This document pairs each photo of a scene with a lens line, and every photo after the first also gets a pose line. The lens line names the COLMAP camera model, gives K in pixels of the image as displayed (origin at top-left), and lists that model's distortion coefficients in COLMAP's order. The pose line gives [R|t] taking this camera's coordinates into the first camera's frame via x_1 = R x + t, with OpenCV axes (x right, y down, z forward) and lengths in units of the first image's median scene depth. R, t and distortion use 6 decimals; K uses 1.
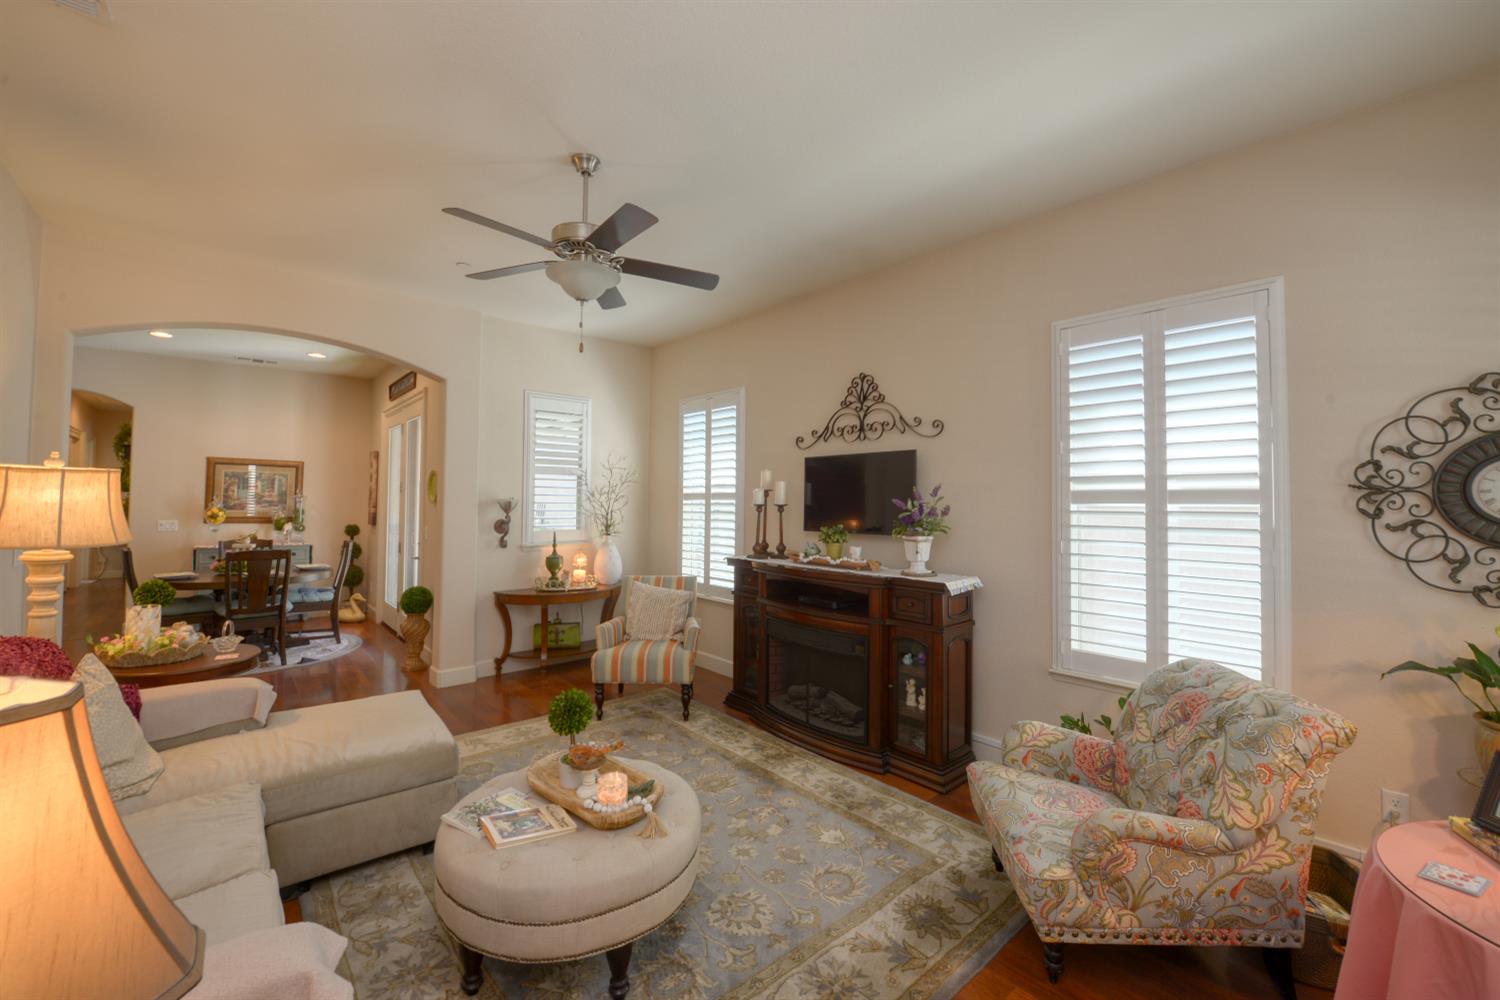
lens RADIAL K [[599.2, 0, 740.2], [0, 599.2, 486.7], [0, 0, 1]] dist [-0.018123, -0.001167]
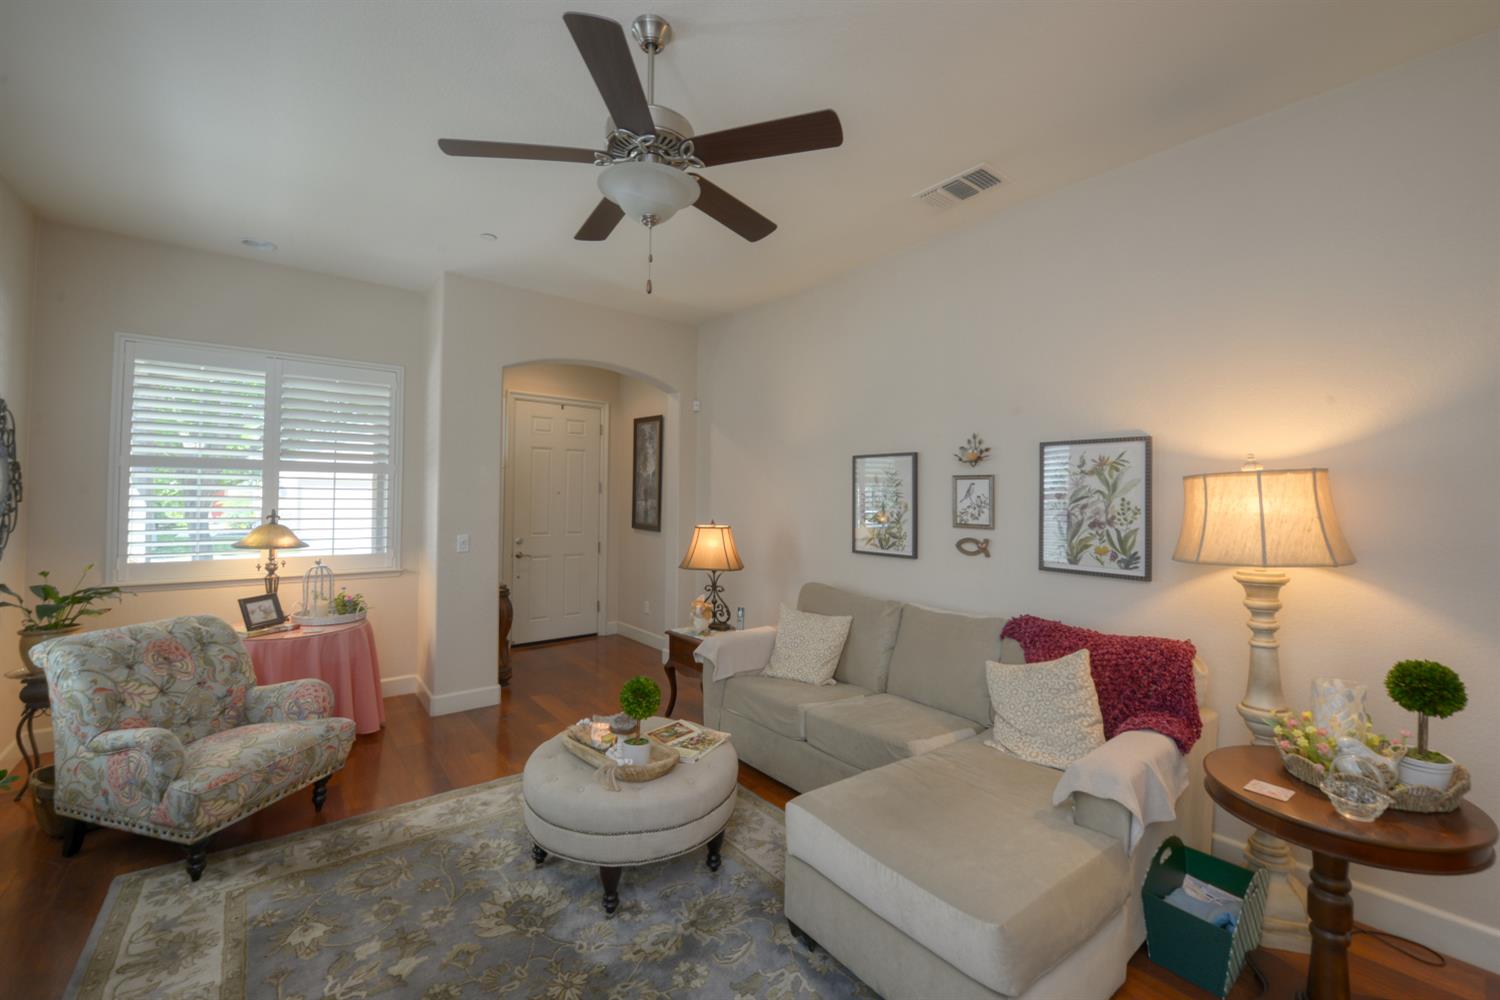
lens RADIAL K [[599.2, 0, 737.2], [0, 599.2, 484.3], [0, 0, 1]] dist [-0.018123, -0.001167]
pose [[-0.999000, -0.017682, 0.041066, -0.245377], [-0.019741, 0.998540, -0.050284, 0.022388], [-0.040117, -0.051044, -0.997890, 1.029163]]
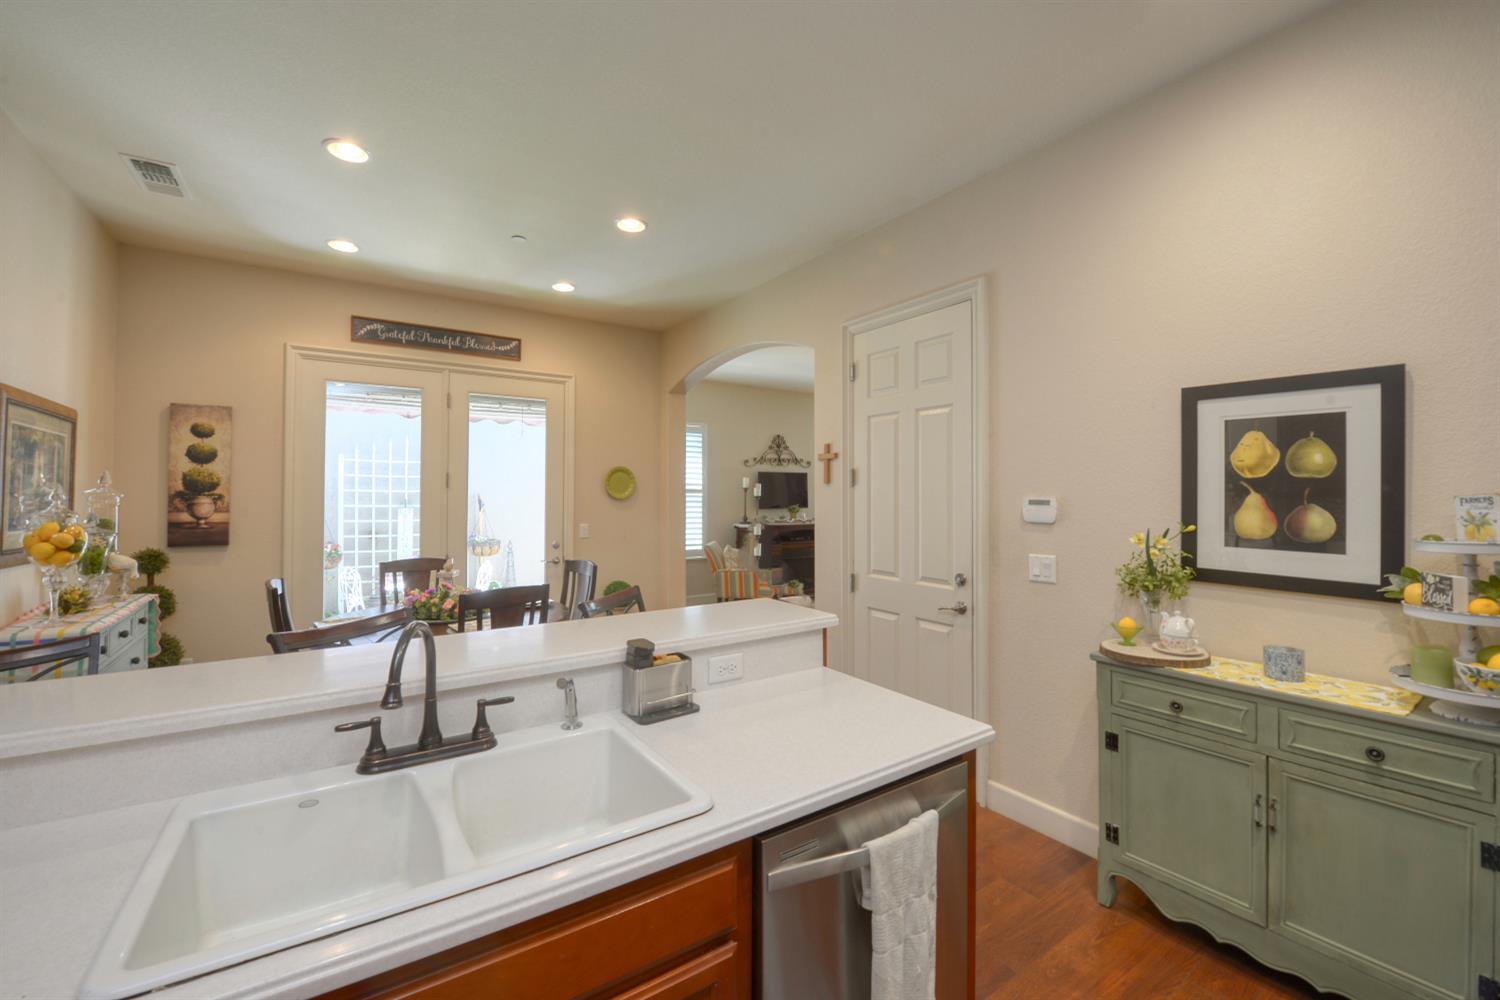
lens RADIAL K [[599.2, 0, 746.7], [0, 599.2, 485.9], [0, 0, 1]] dist [-0.018123, -0.001167]
pose [[0.118801, 0.005436, 0.992903, -1.769570], [-0.023784, 0.999714, -0.002627, 0.003121], [-0.992633, -0.023303, 0.118897, 0.774605]]
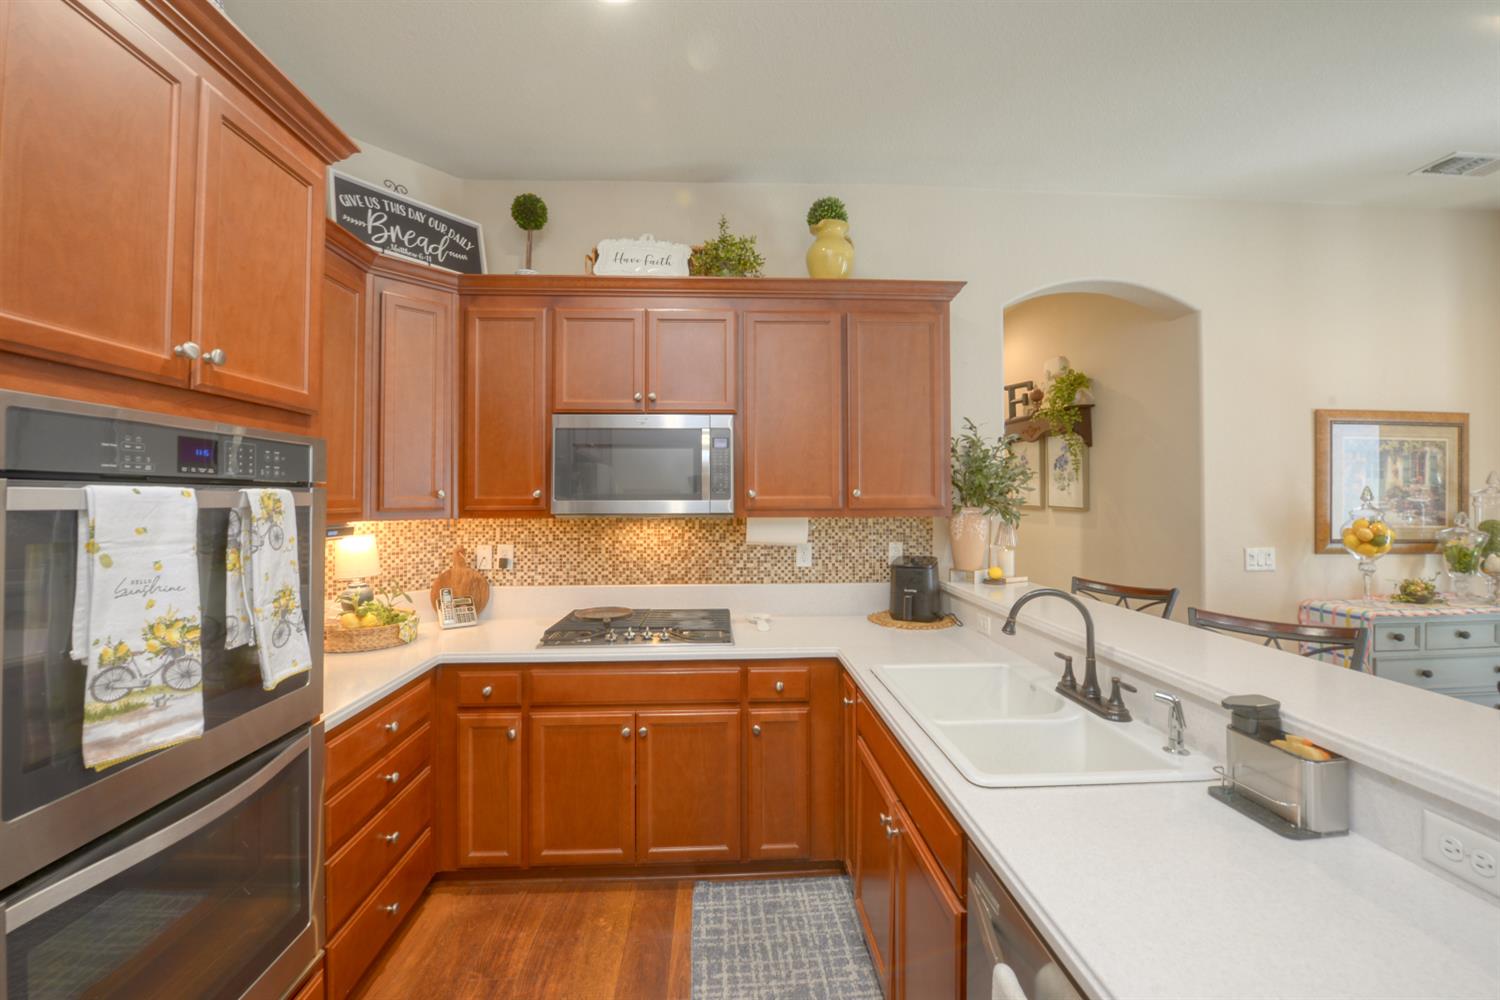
lens RADIAL K [[599.2, 0, 750.7], [0, 599.2, 488.1], [0, 0, 1]] dist [-0.018123, -0.001167]
pose [[0.787277, -0.021457, -0.616225, -1.444567], [0.024971, 0.999684, -0.002906, 0.001876], [0.616093, -0.013100, 0.787564, 0.551964]]
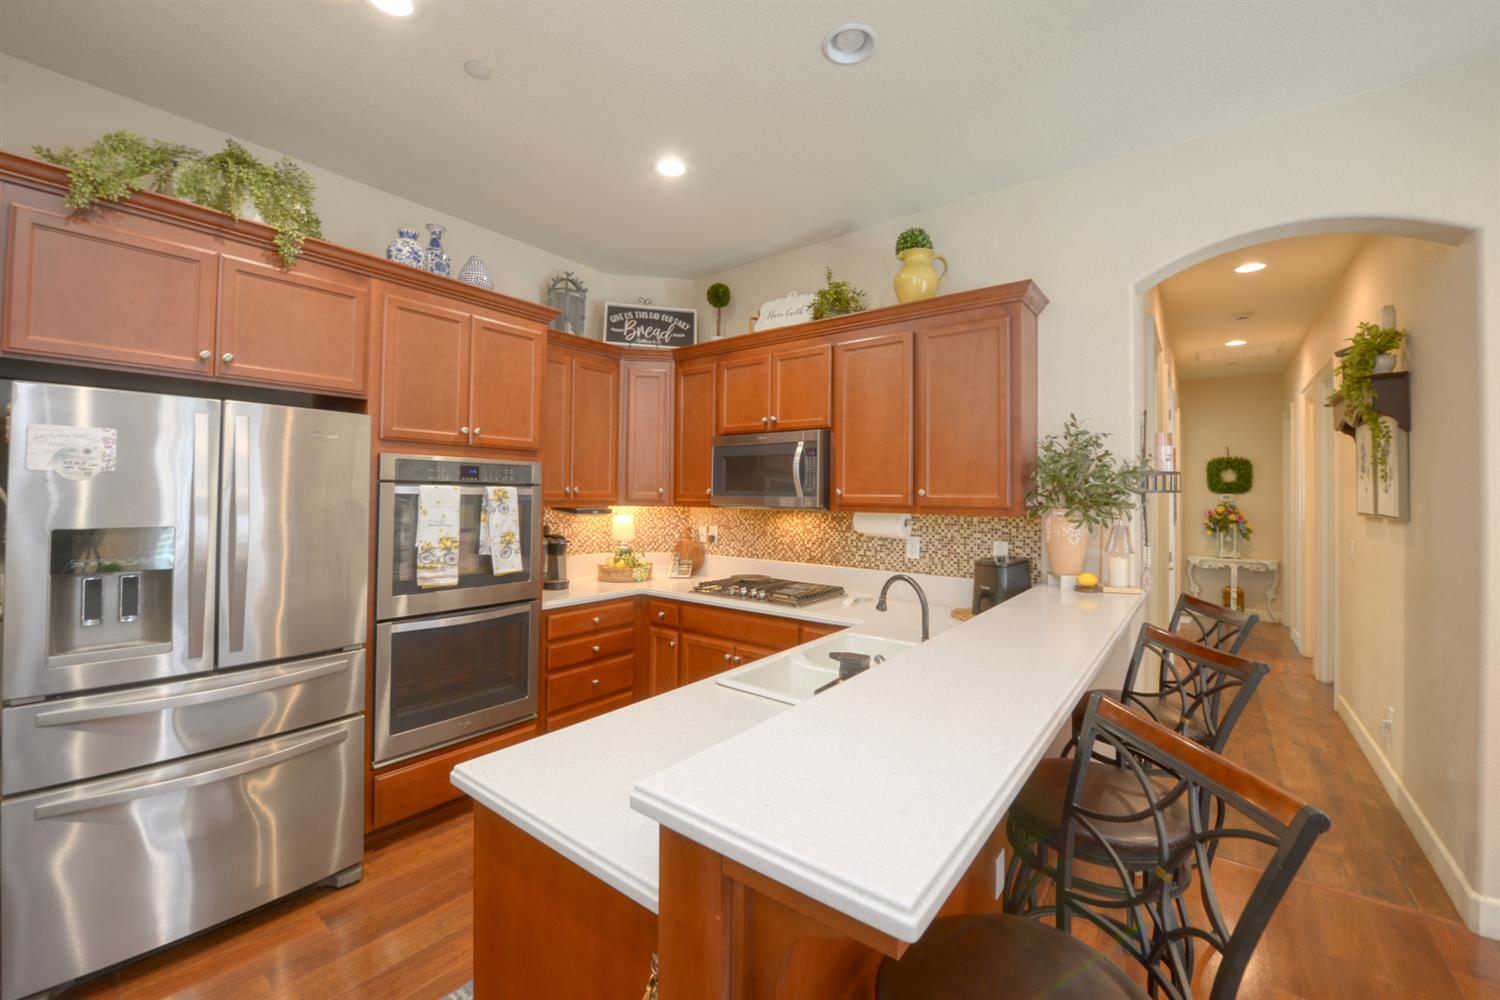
lens RADIAL K [[599.2, 0, 749.1], [0, 599.2, 484.0], [0, 0, 1]] dist [-0.018123, -0.001167]
pose [[0.196780, -0.025117, -0.980126, -1.131822], [0.013727, 0.999644, -0.022861, 0.010462], [0.980352, -0.008956, 0.197055, 0.759942]]
